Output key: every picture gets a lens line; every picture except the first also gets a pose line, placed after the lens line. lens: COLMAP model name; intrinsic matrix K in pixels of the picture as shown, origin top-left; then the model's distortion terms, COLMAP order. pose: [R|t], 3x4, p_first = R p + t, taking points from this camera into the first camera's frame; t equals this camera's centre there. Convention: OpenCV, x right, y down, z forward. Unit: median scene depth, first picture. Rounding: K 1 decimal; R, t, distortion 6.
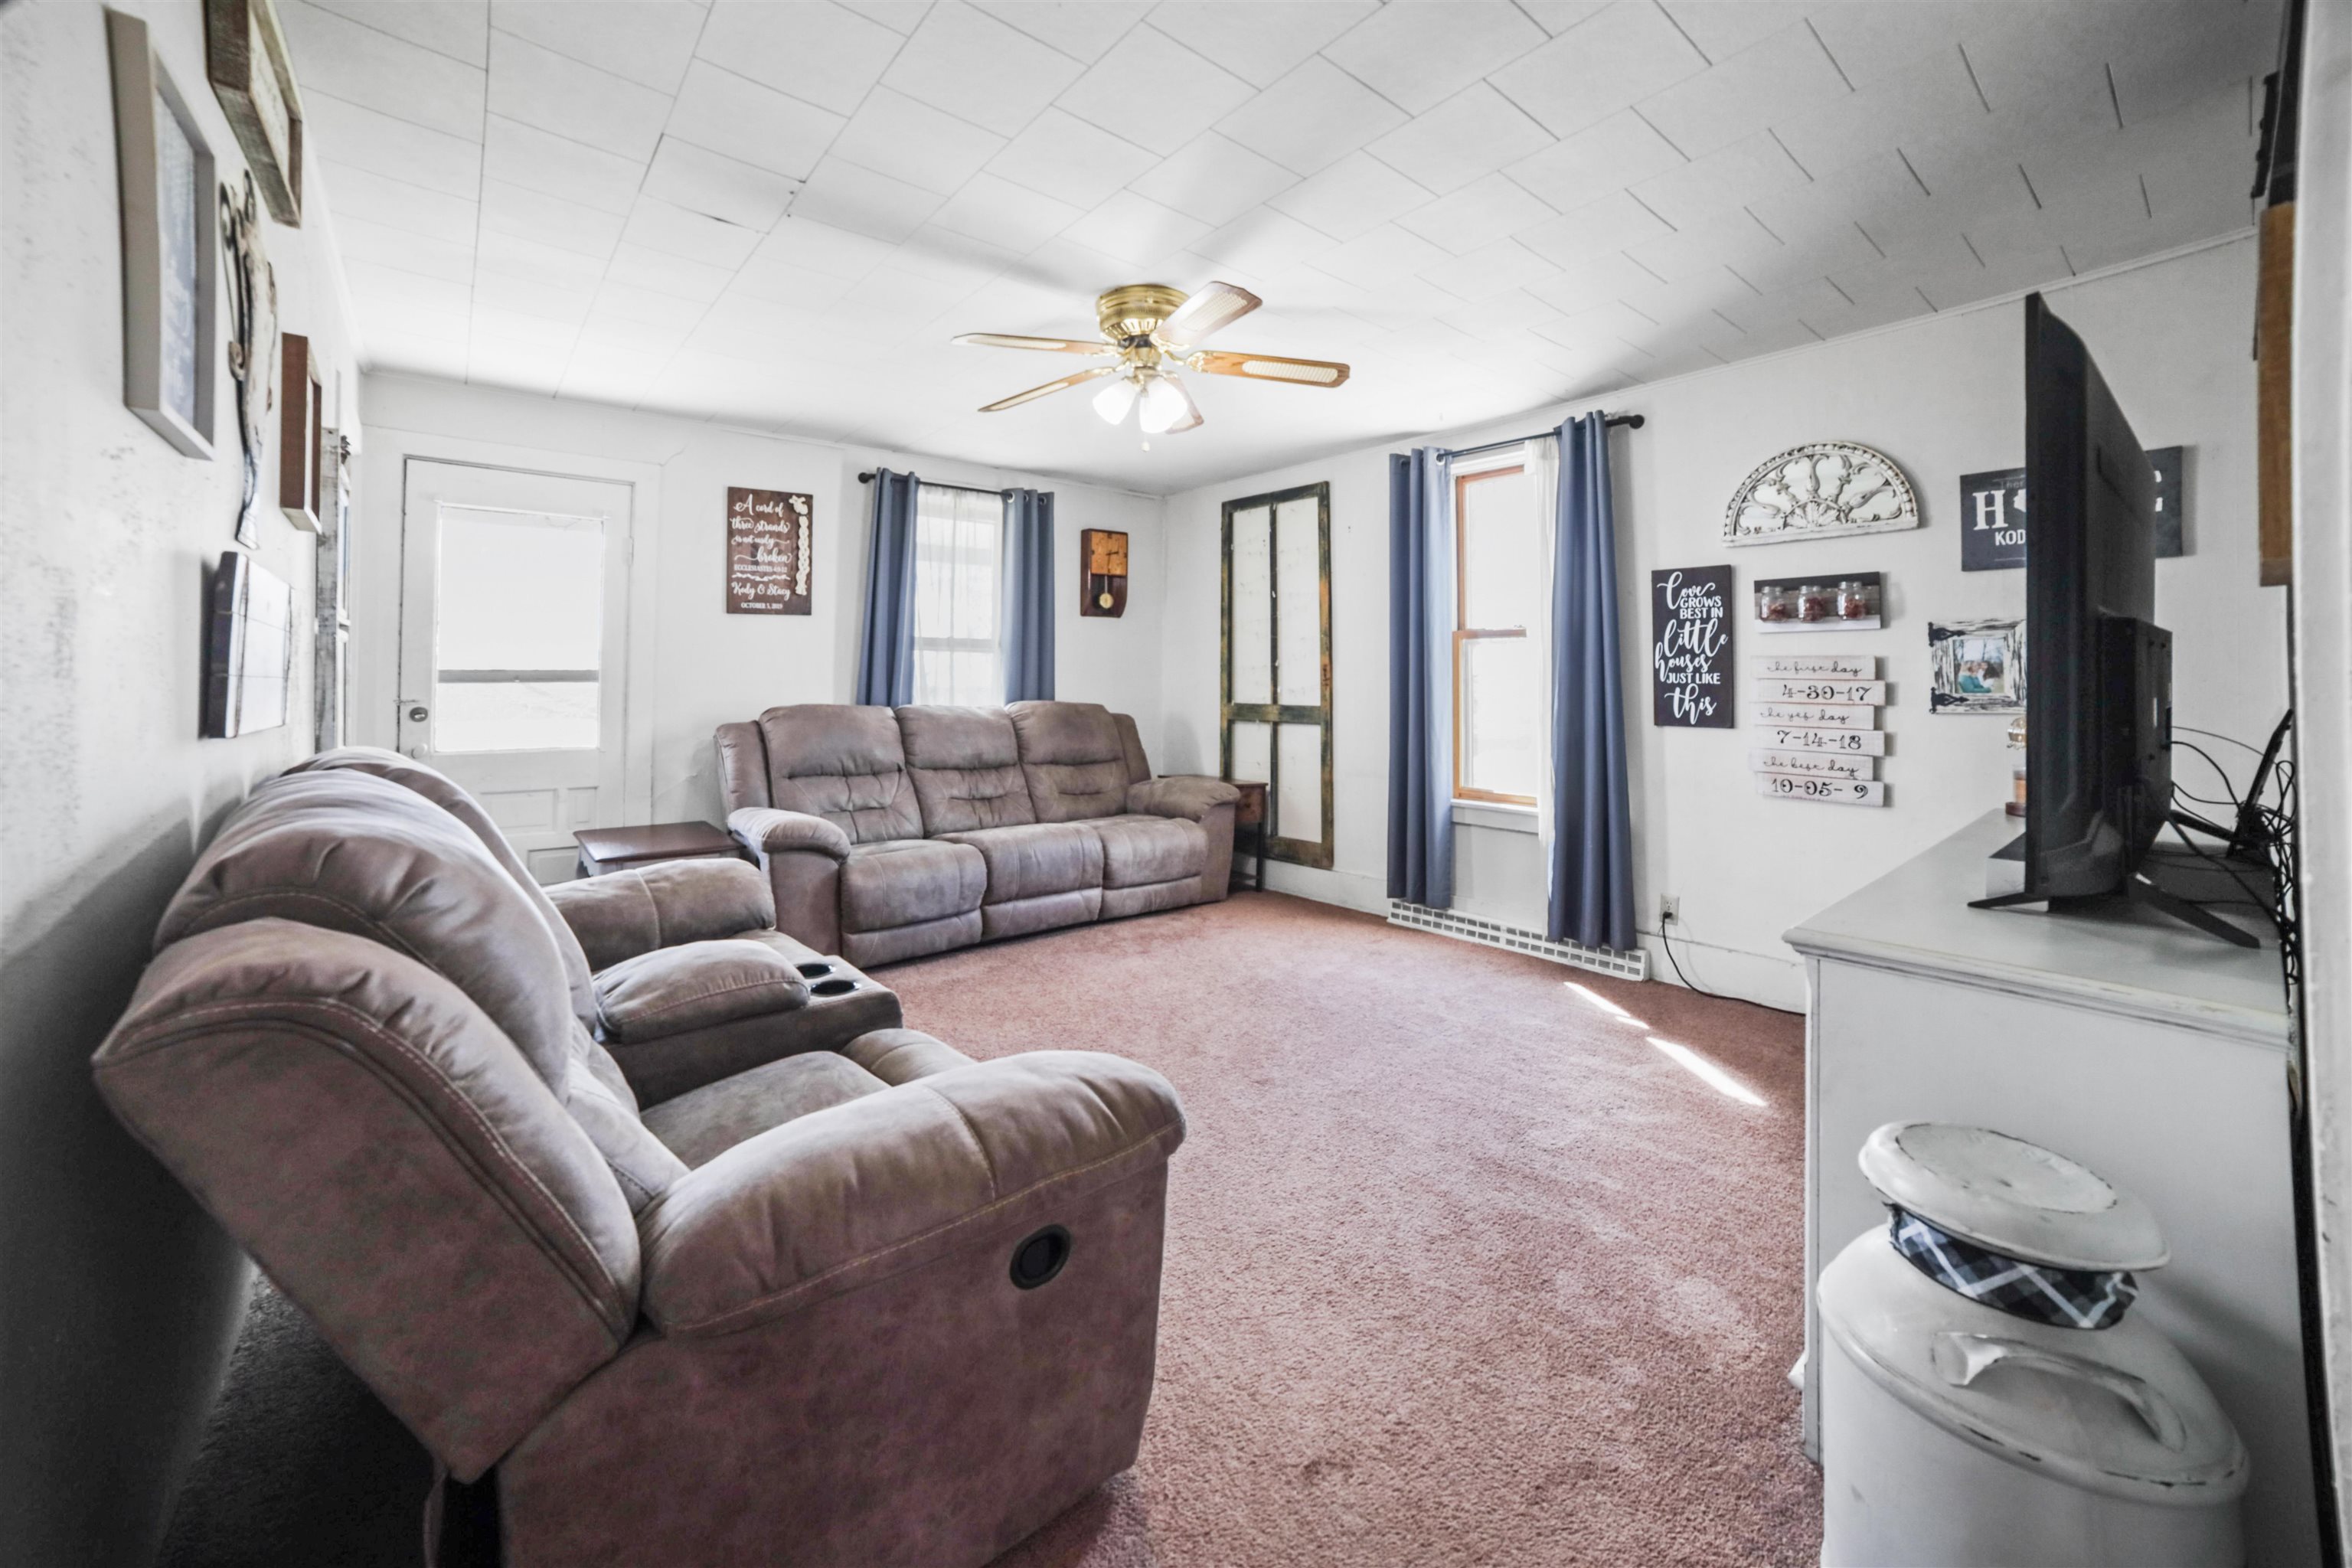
lens RADIAL K [[942.4, 0, 1254.0], [0, 942.4, 738.7], [0, 0, 1]] dist [-0.058646, 0.031045]
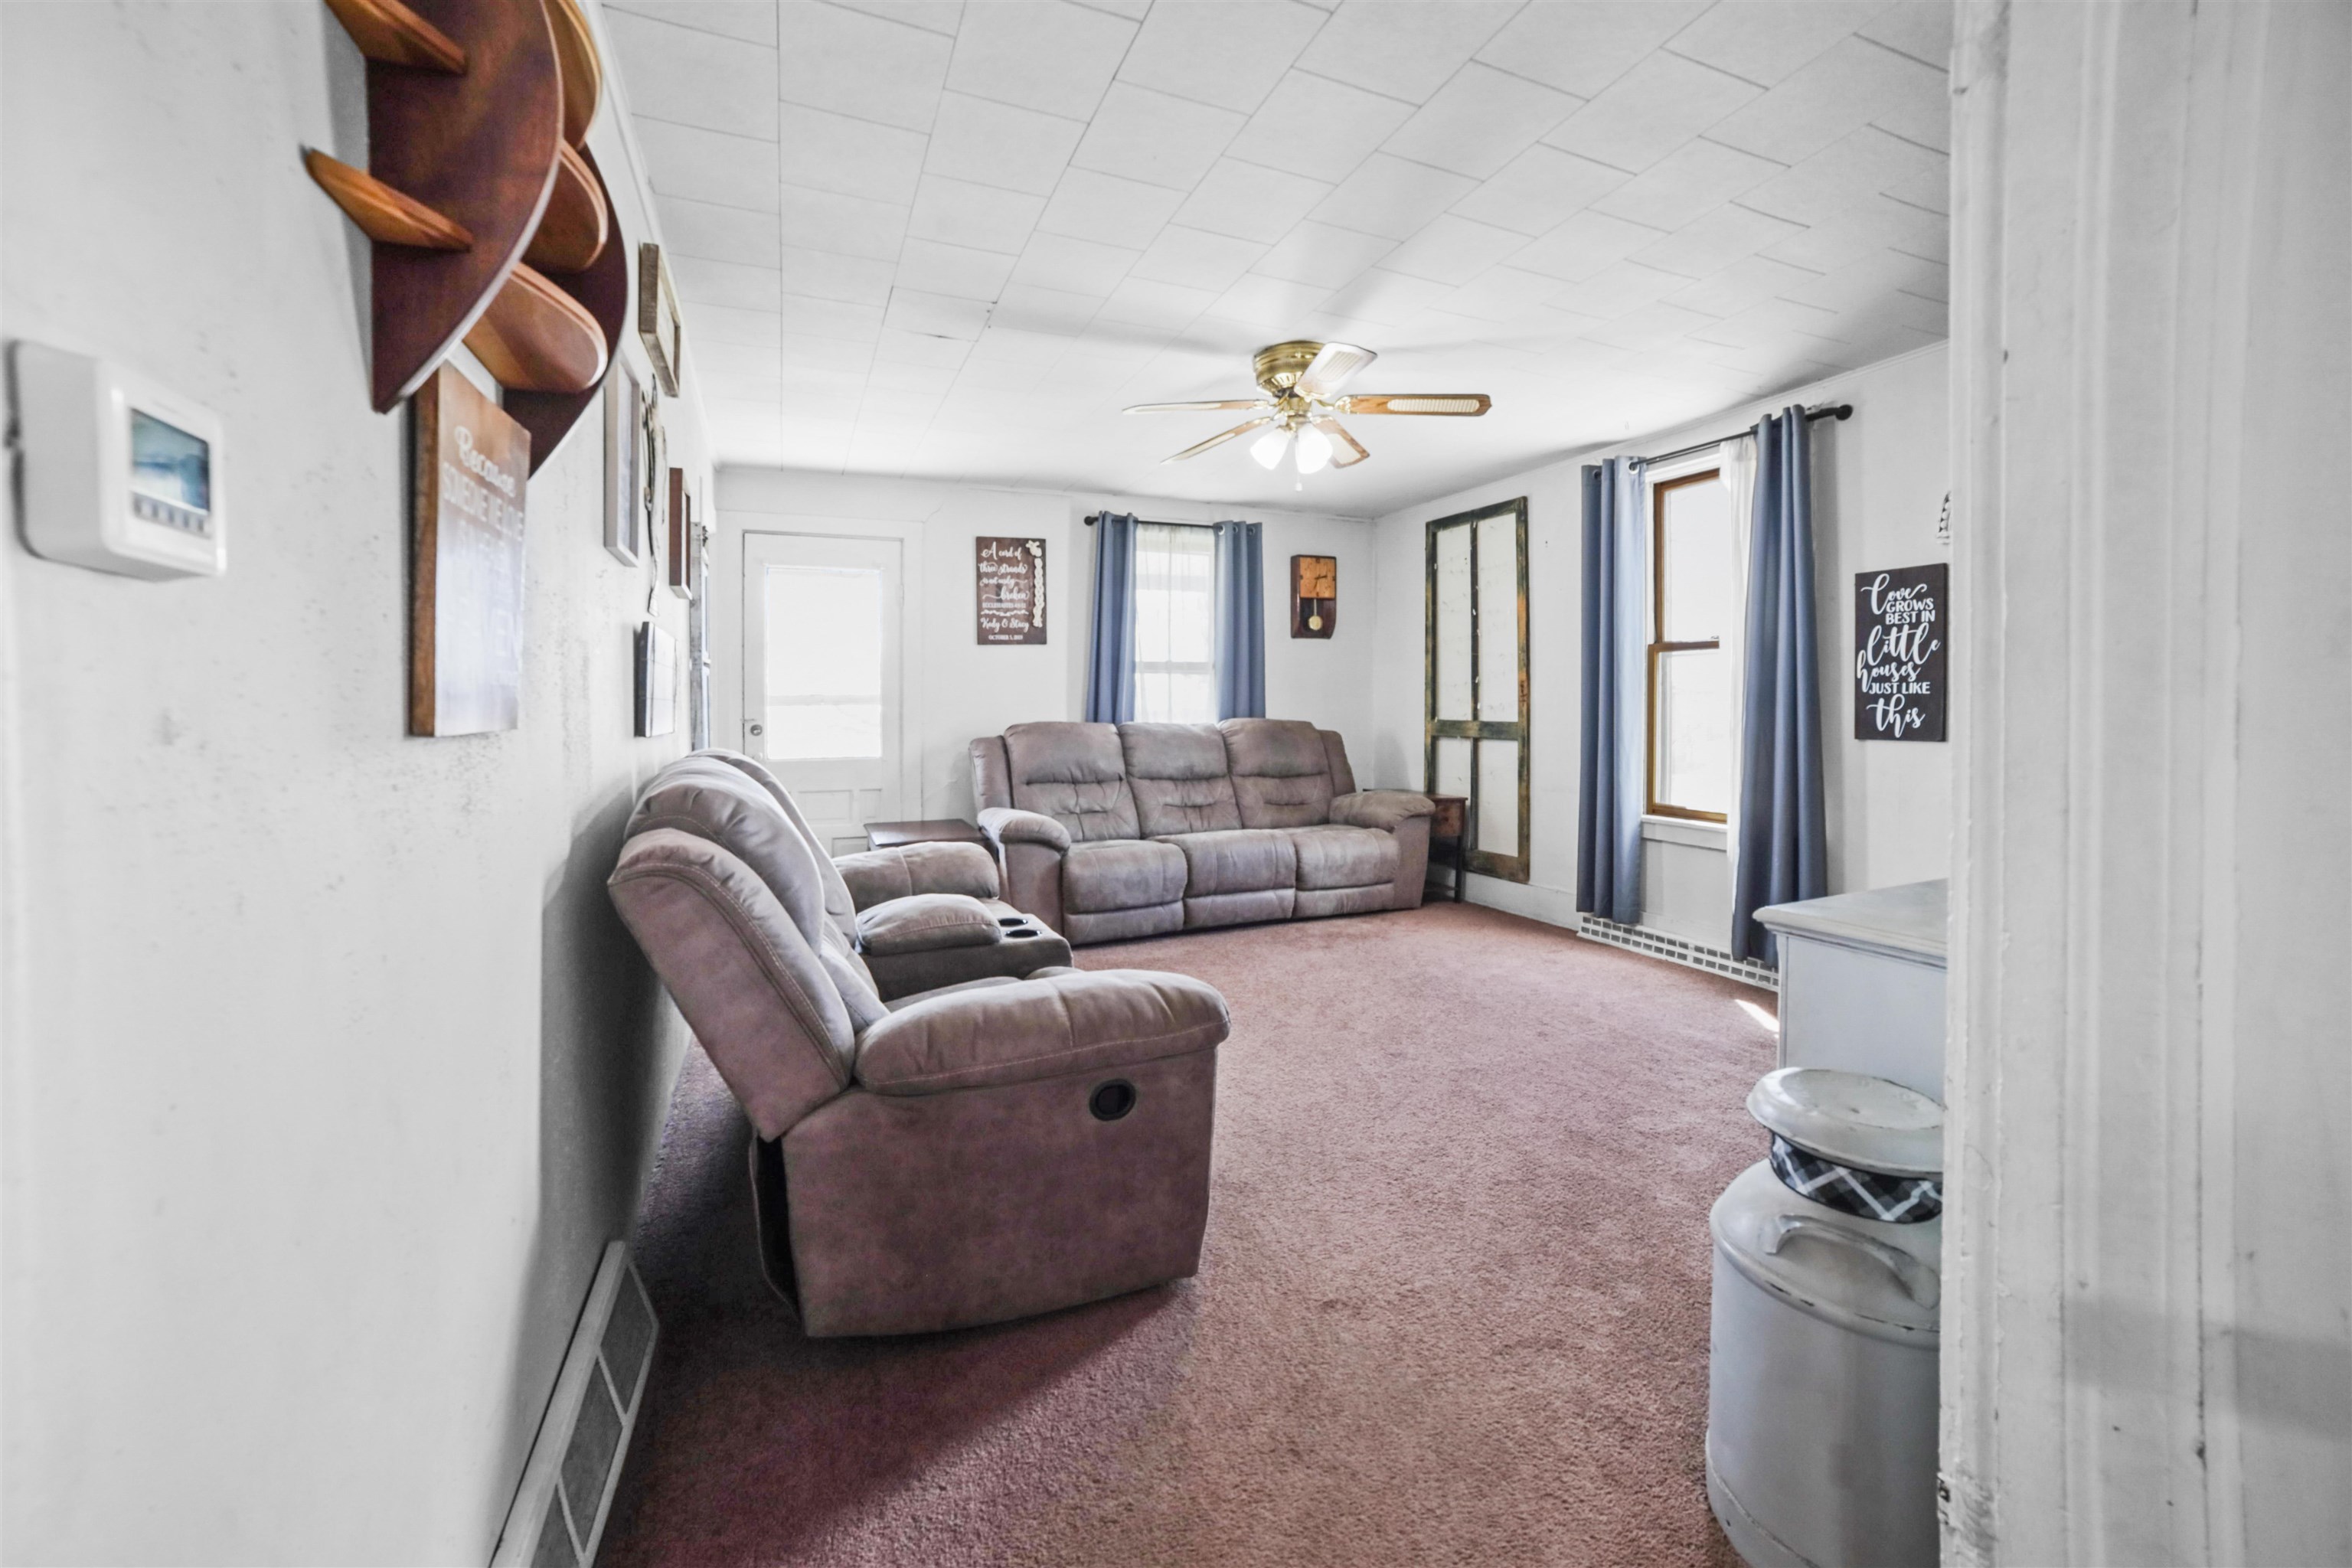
lens RADIAL K [[966.9, 0, 1262.7], [0, 966.9, 809.8], [0, 0, 1]] dist [-0.013760, 0.000210]
pose [[0.964757, 0.018040, -0.262523, 0.112970], [-0.004599, 0.998651, 0.051724, 0.010393], [0.263102, -0.048694, 0.963538, -0.106237]]
